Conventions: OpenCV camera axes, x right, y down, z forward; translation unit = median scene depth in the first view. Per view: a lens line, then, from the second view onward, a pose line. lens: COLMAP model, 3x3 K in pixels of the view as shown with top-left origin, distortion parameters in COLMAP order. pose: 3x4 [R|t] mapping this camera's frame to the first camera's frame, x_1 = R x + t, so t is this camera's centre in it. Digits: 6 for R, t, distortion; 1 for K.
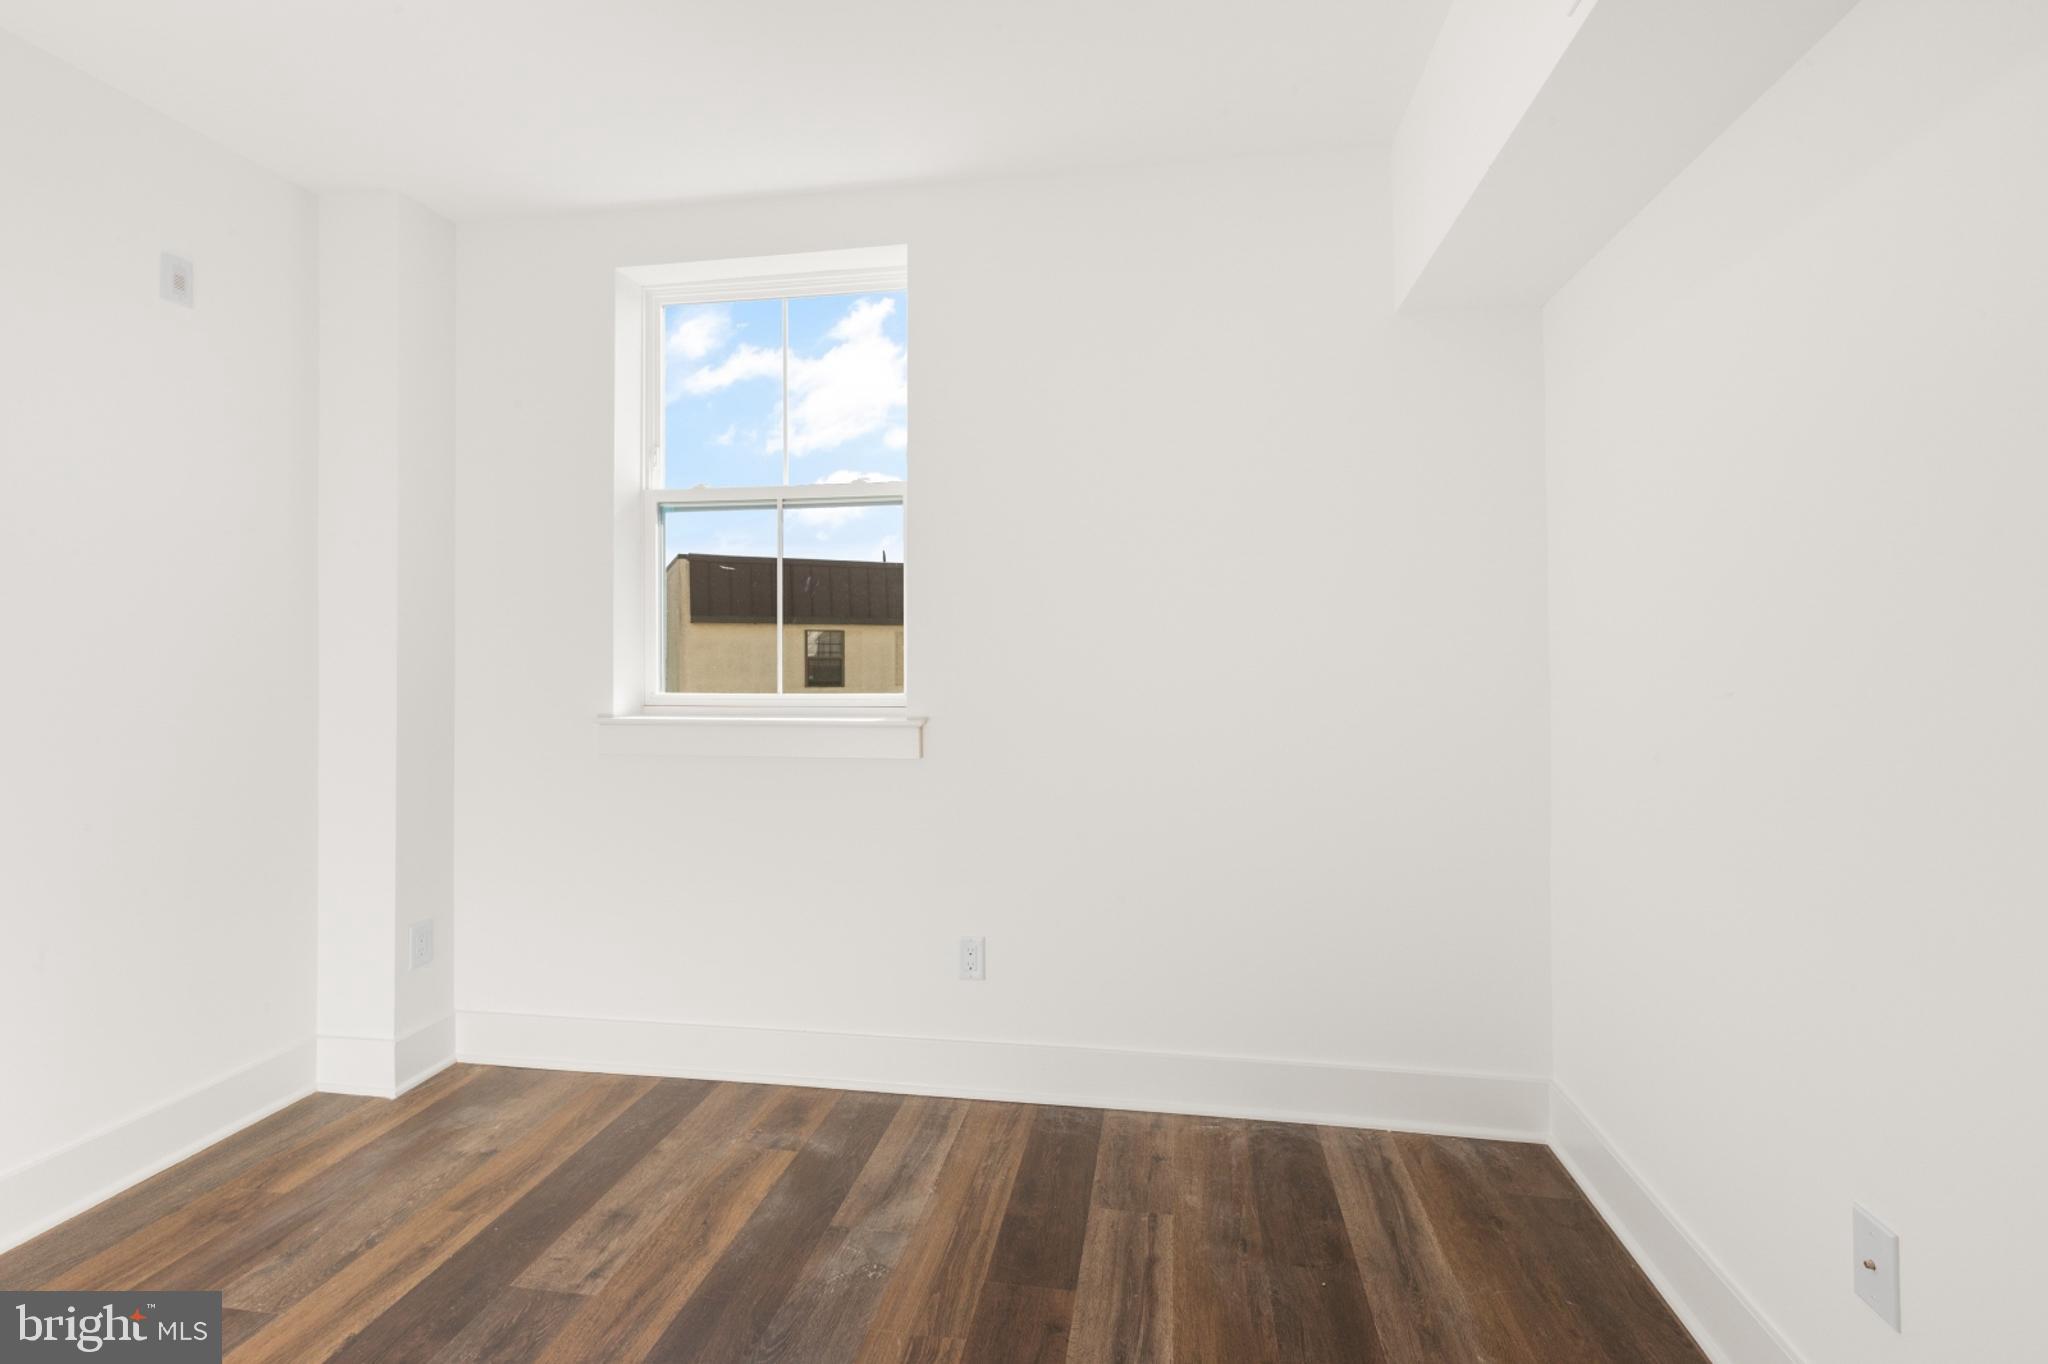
lens RADIAL K [[955.9, 0, 1023.7], [0, 955.9, 679.4], [0, 0, 1]] dist [-0.000129, -0.000432]
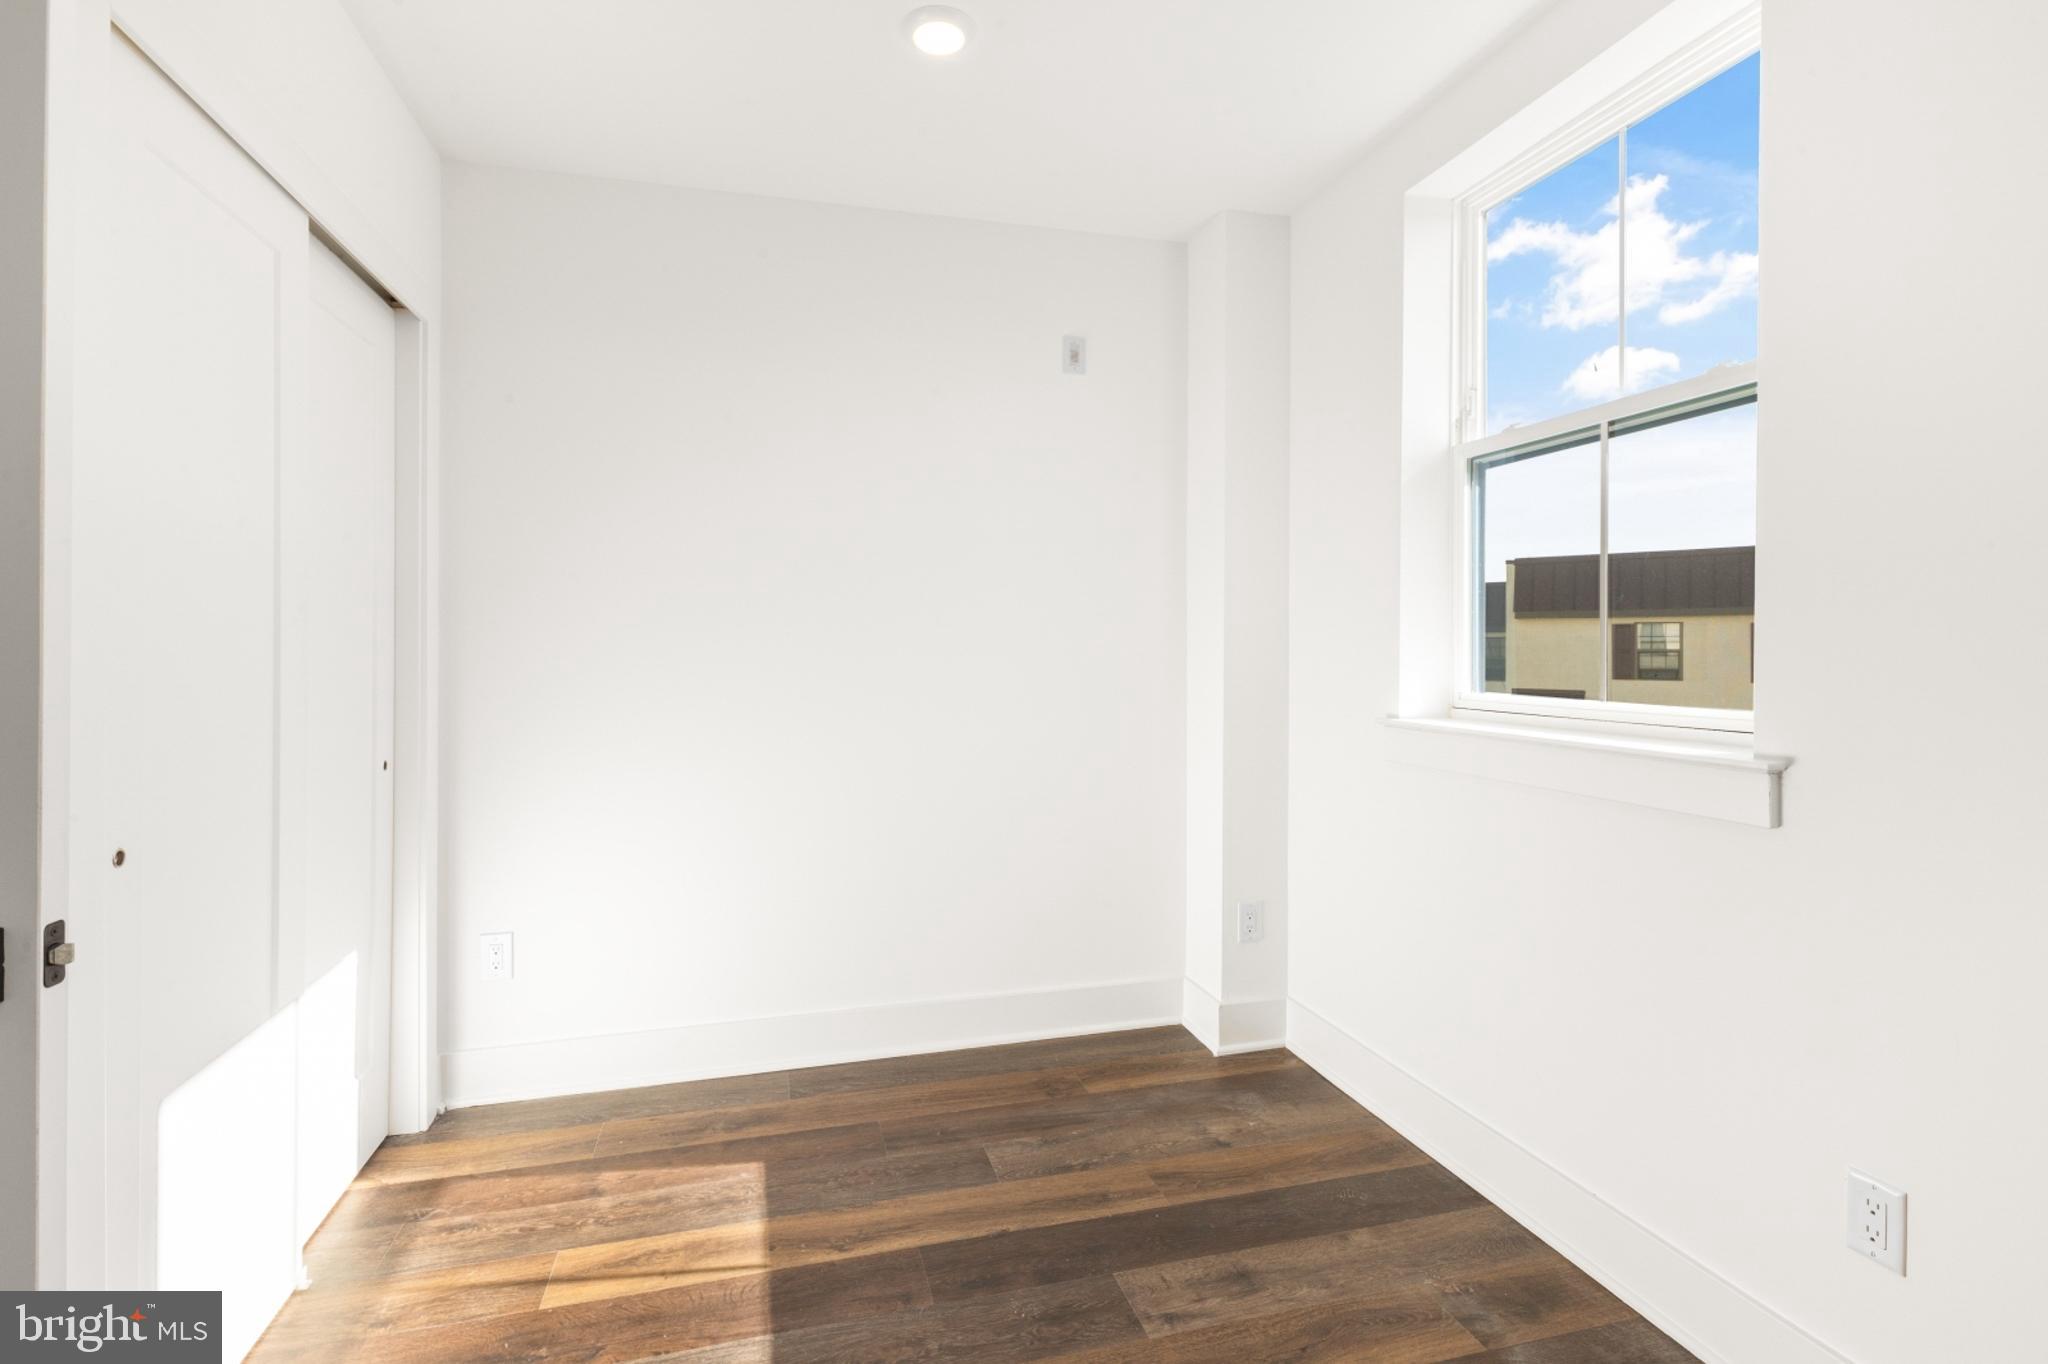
lens RADIAL K [[955.9, 0, 1023.7], [0, 955.9, 679.4], [0, 0, 1]] dist [-0.000129, -0.000432]
pose [[0.401067, 0.030831, -0.915530, 0.266470], [-0.024869, 0.999432, 0.022762, -0.008891], [0.915711, 0.013639, 0.401606, 0.410096]]
